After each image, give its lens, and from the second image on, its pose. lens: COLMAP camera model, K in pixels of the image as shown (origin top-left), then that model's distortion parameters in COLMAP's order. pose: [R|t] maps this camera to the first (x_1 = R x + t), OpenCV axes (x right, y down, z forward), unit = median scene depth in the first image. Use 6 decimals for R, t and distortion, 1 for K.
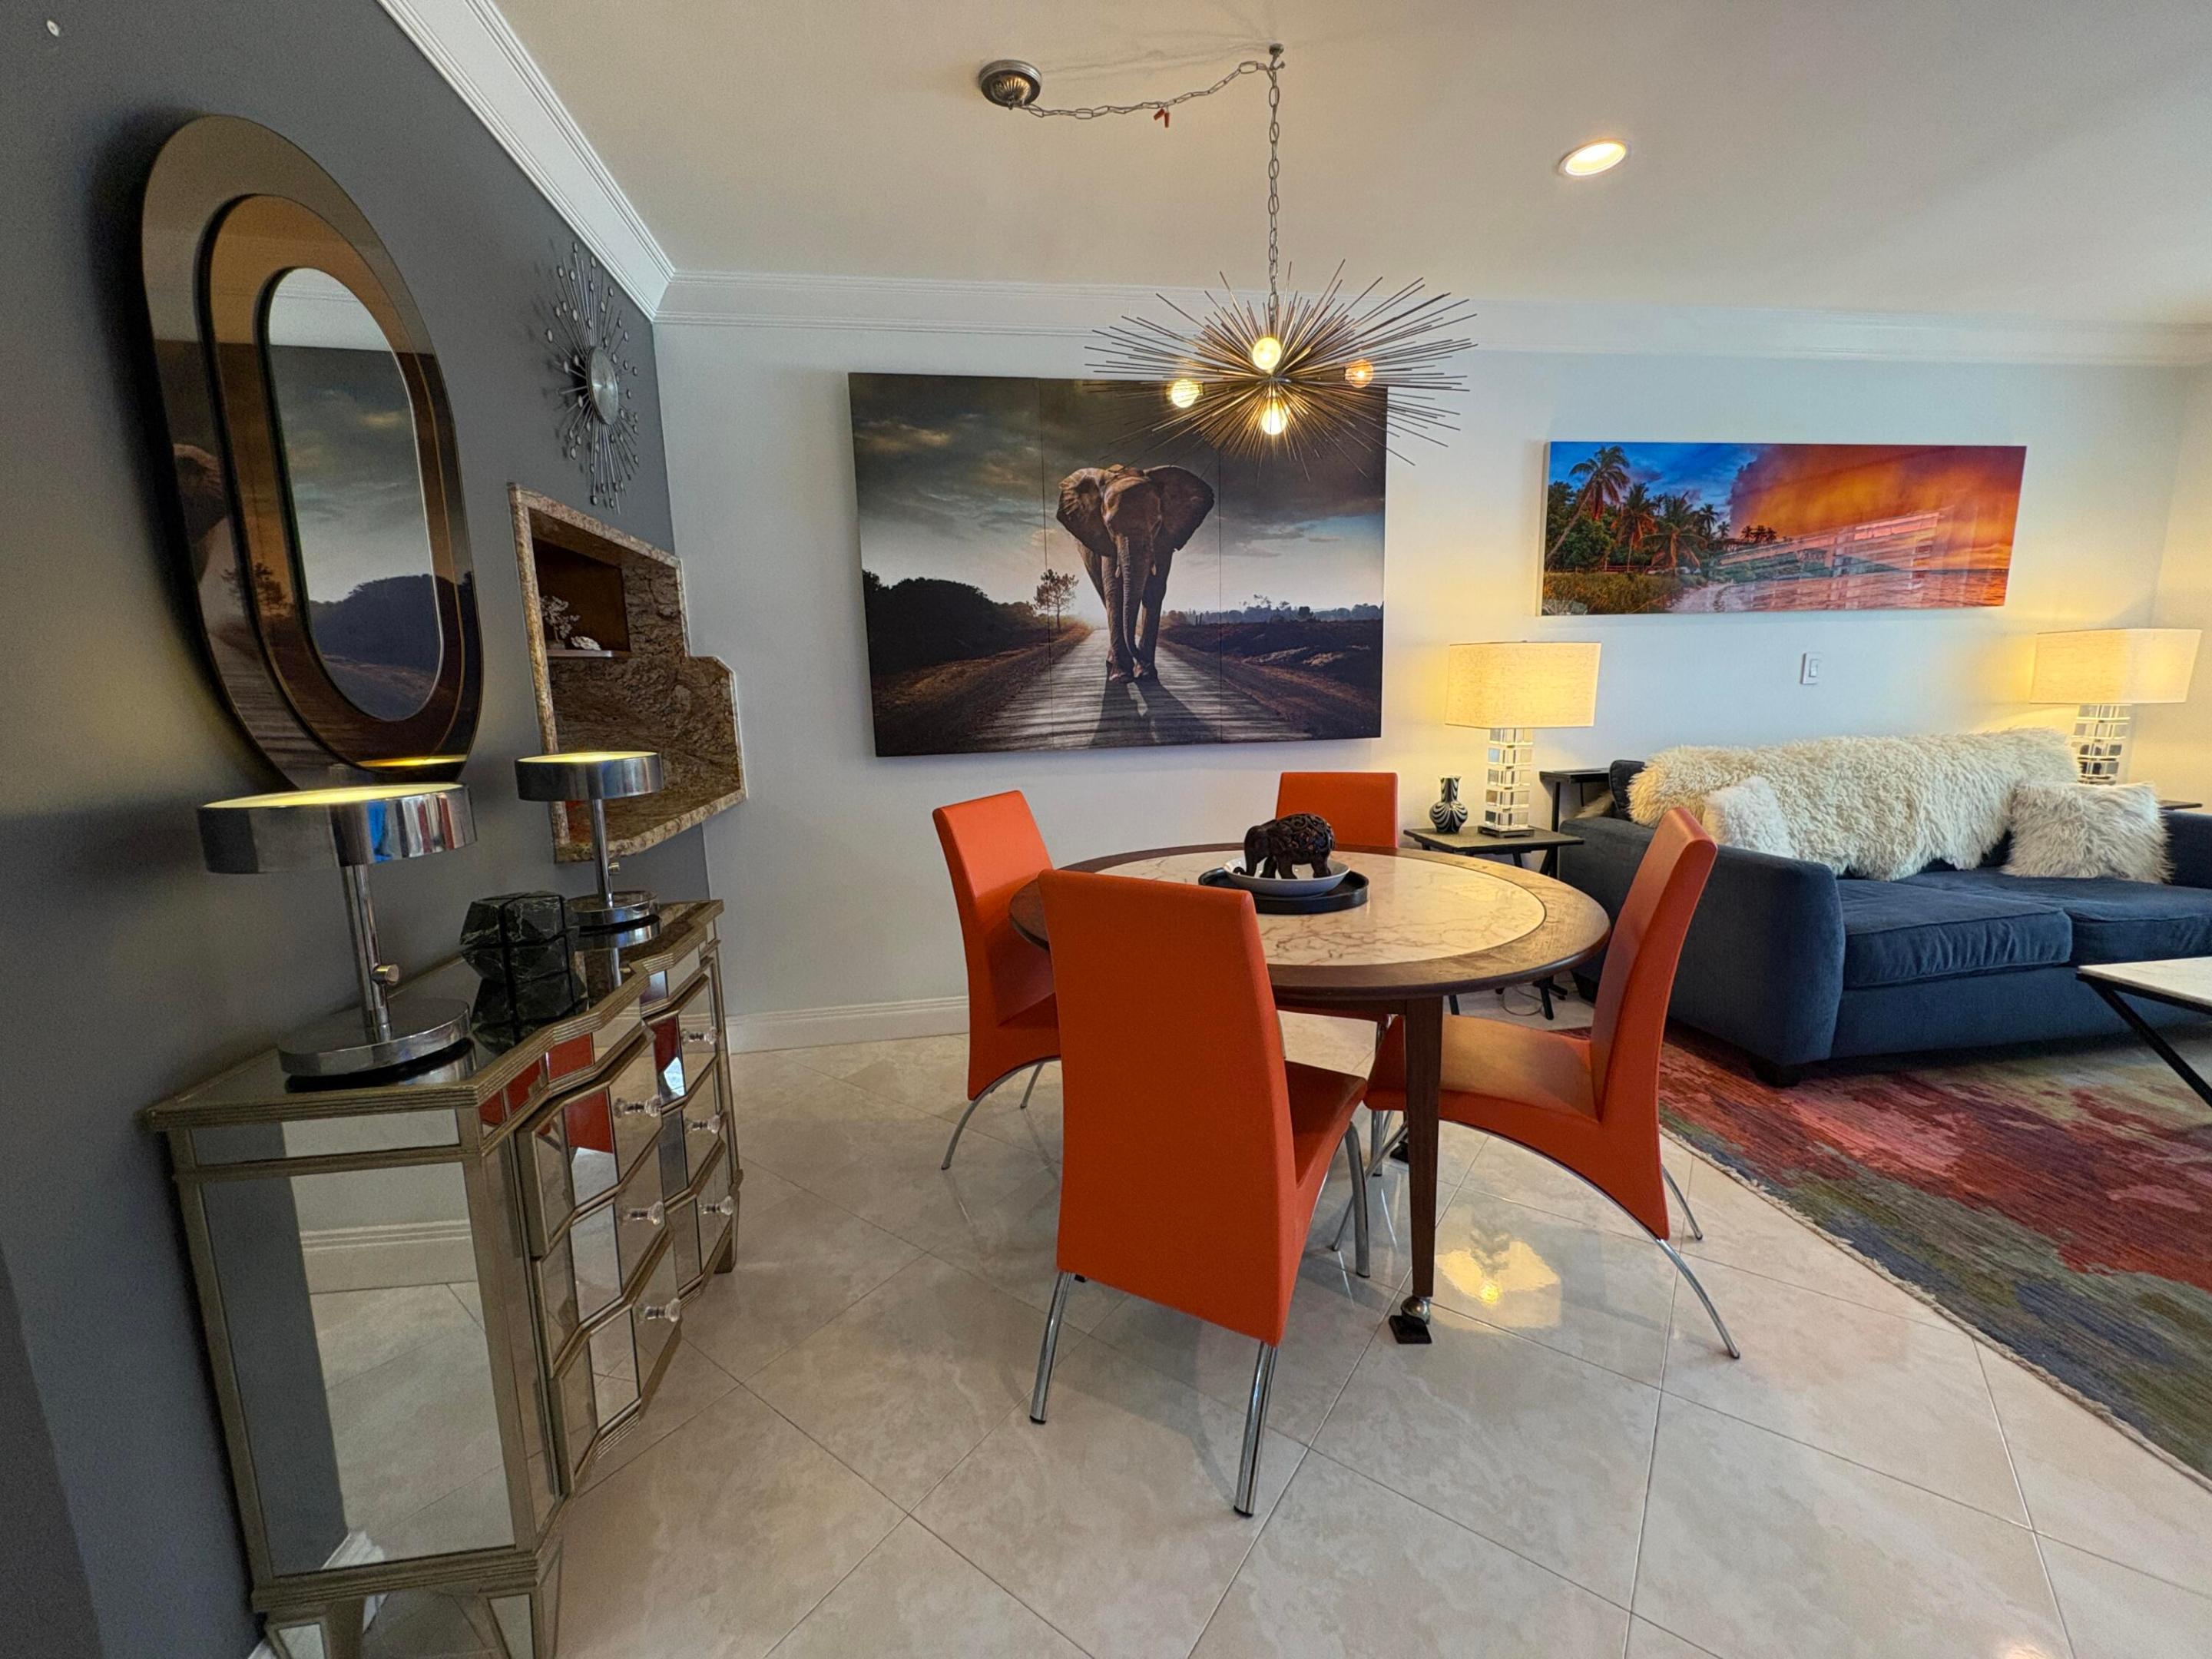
lens RADIAL K [[883.5, 0, 1106.0], [0, 883.5, 829.5], [0, 0, 1]] dist [0.002023, -0.000318]
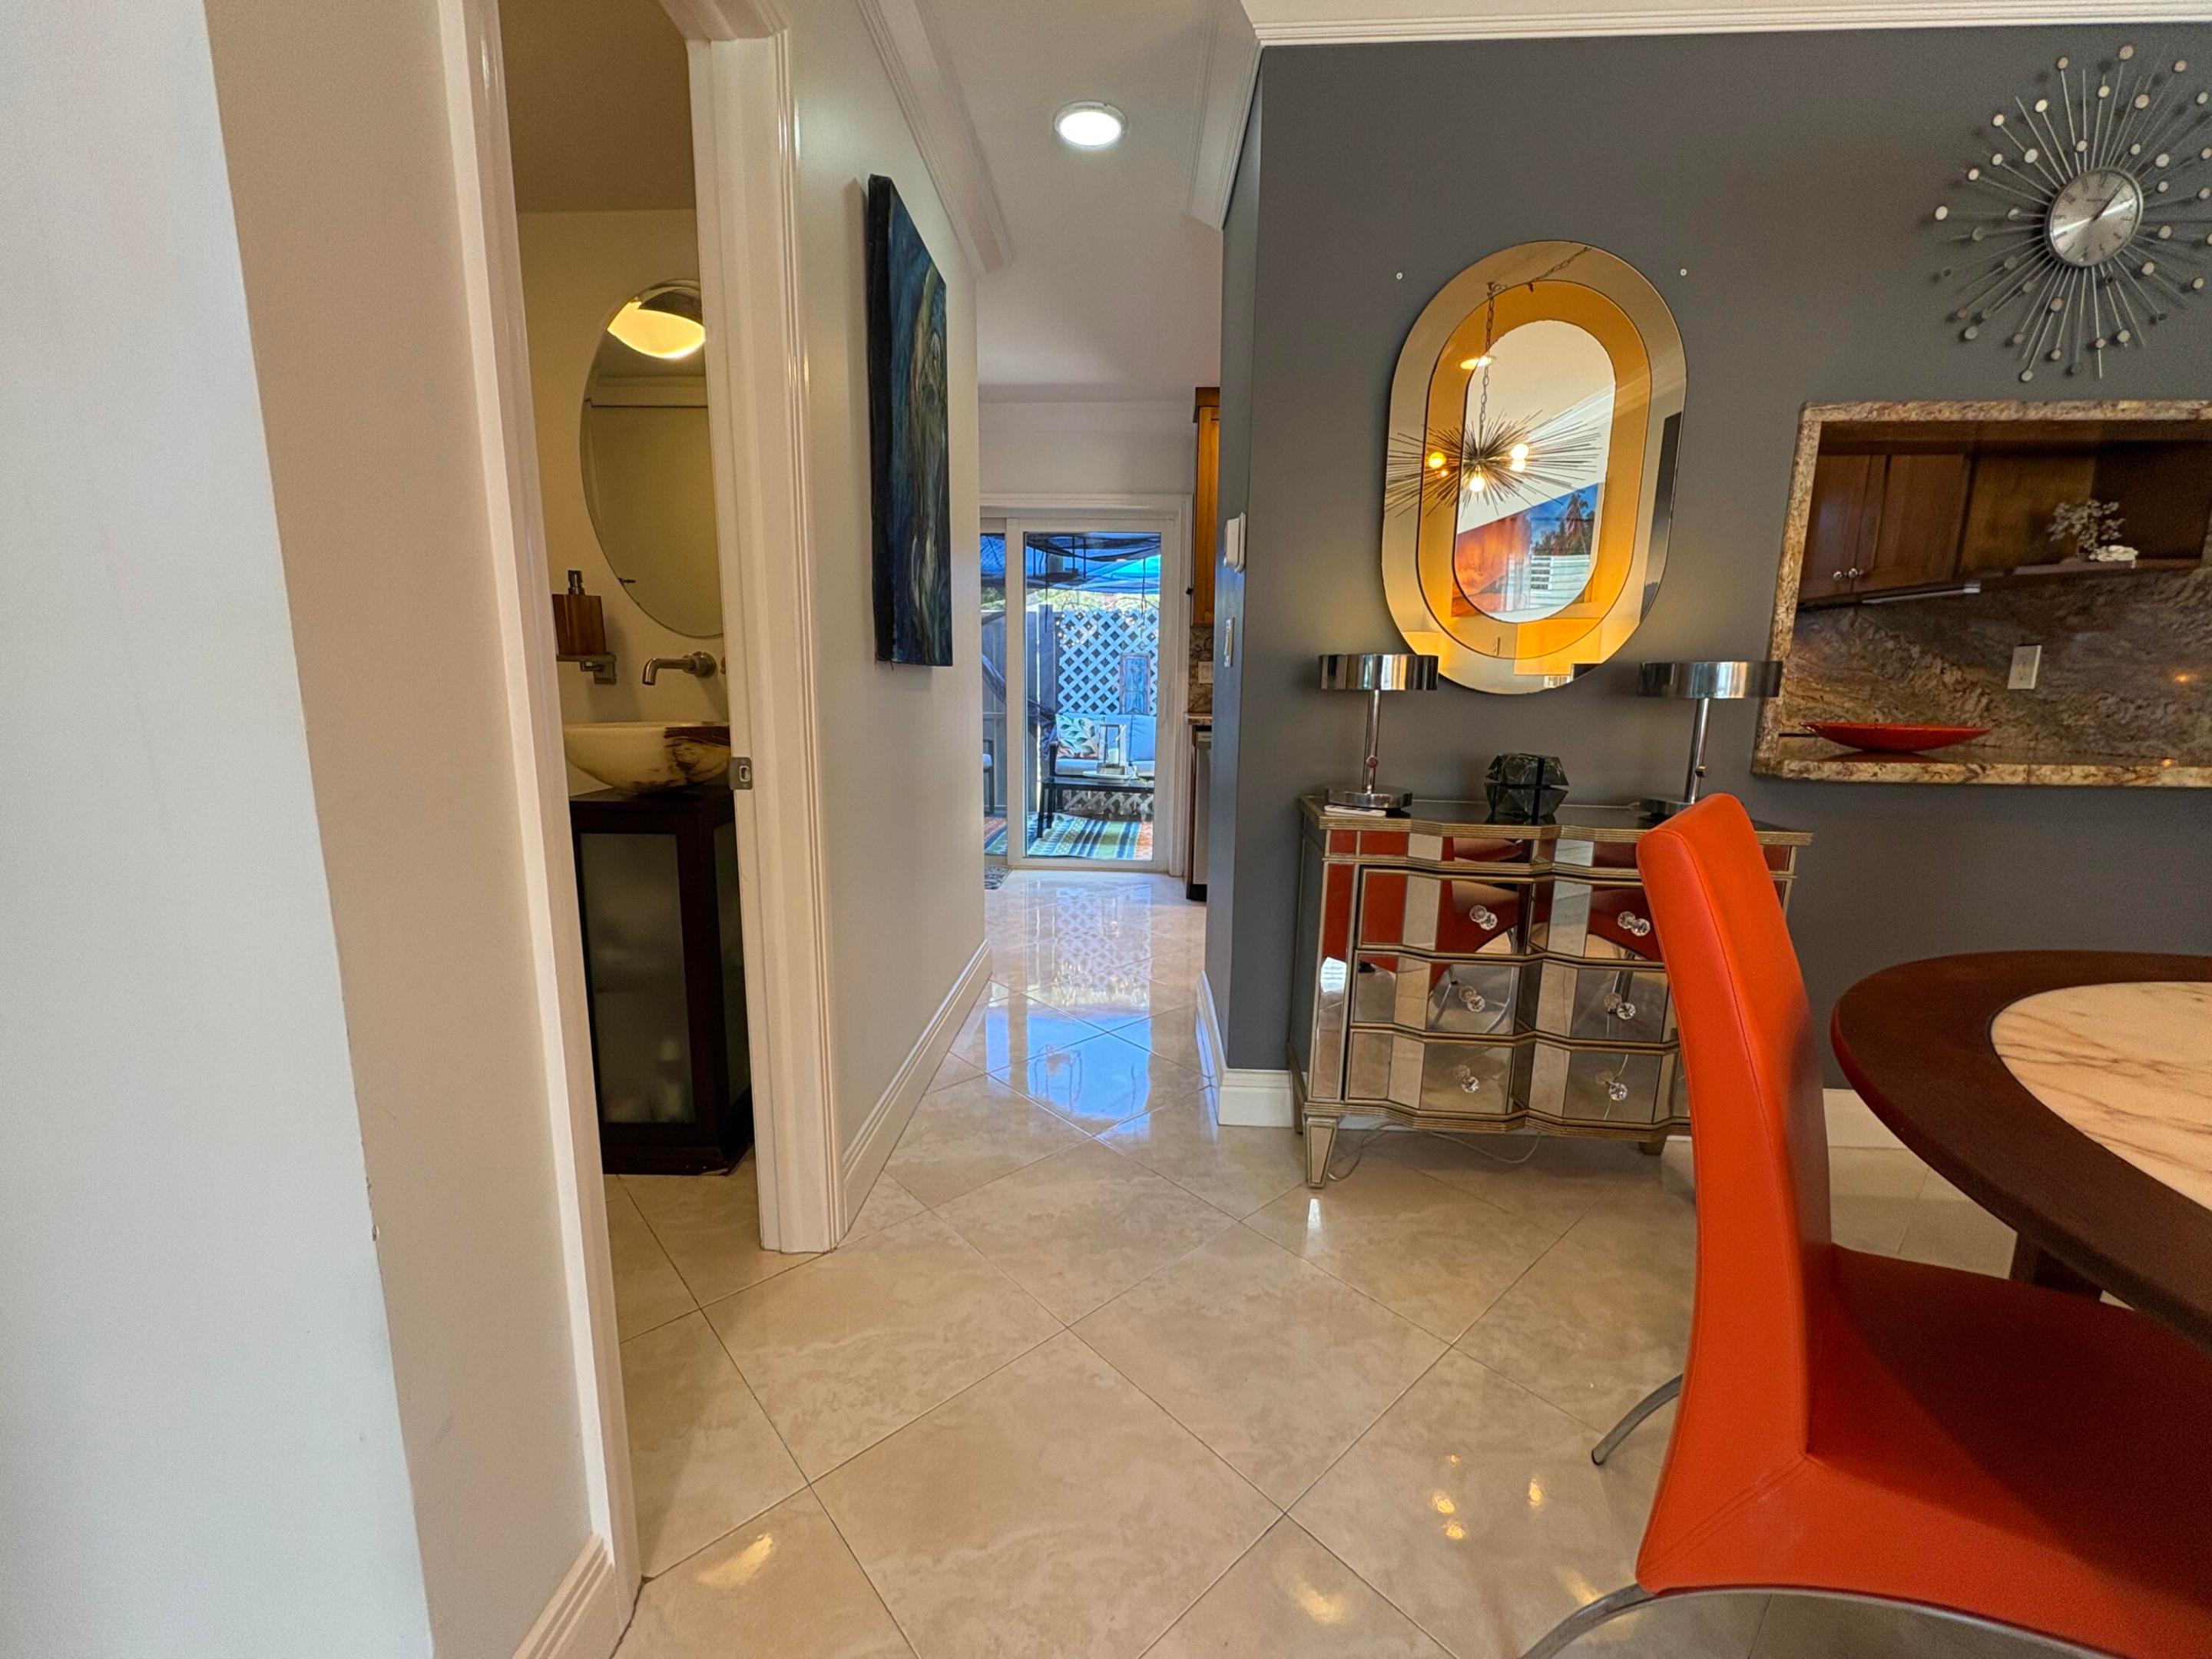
lens RADIAL K [[883.5, 0, 1106.0], [0, 883.5, 829.5], [0, 0, 1]] dist [0.002023, -0.000318]
pose [[-0.202456, 0.184531, -0.961748, 0.356973], [-0.165962, 0.961415, 0.219404, -0.000777], [0.965126, 0.204034, -0.164019, 0.292714]]
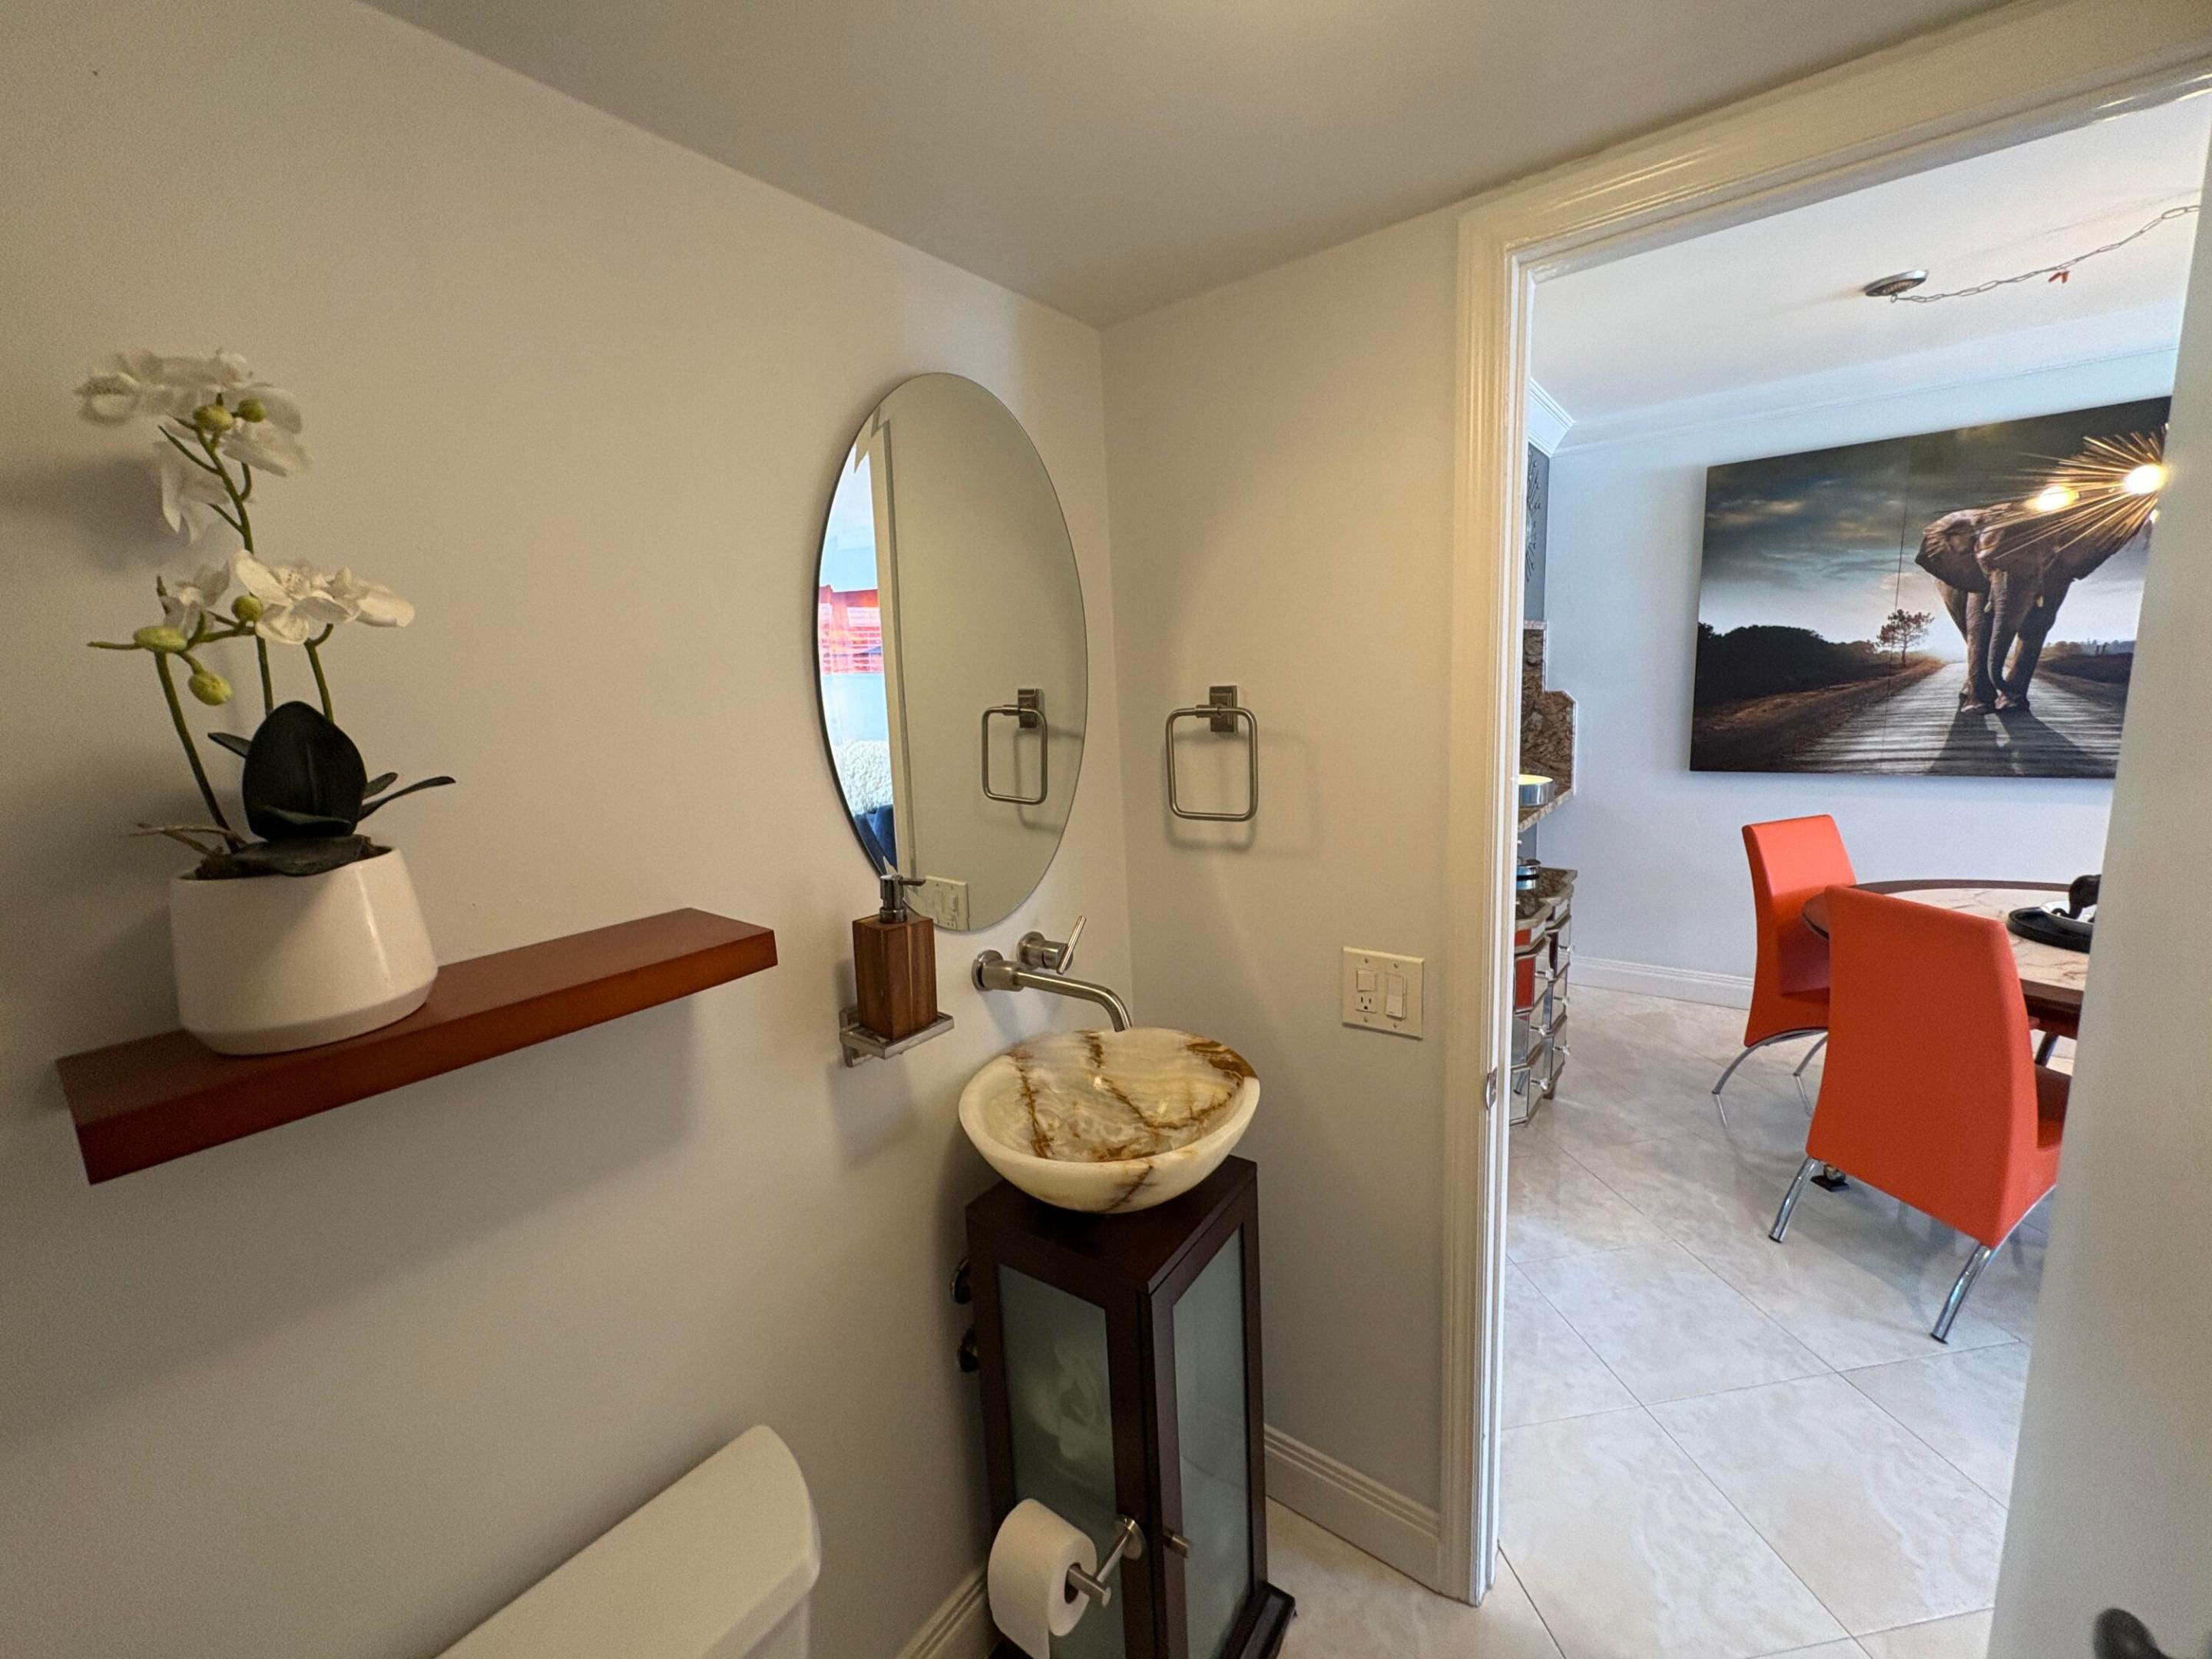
lens RADIAL K [[883.5, 0, 1106.0], [0, 883.5, 829.5], [0, 0, 1]] dist [0.002023, -0.000318]
pose [[0.692614, 0.115050, -0.712074, 0.066257], [-0.082984, 0.993352, 0.079781, -0.031929], [0.716519, 0.003833, 0.697557, -0.458357]]
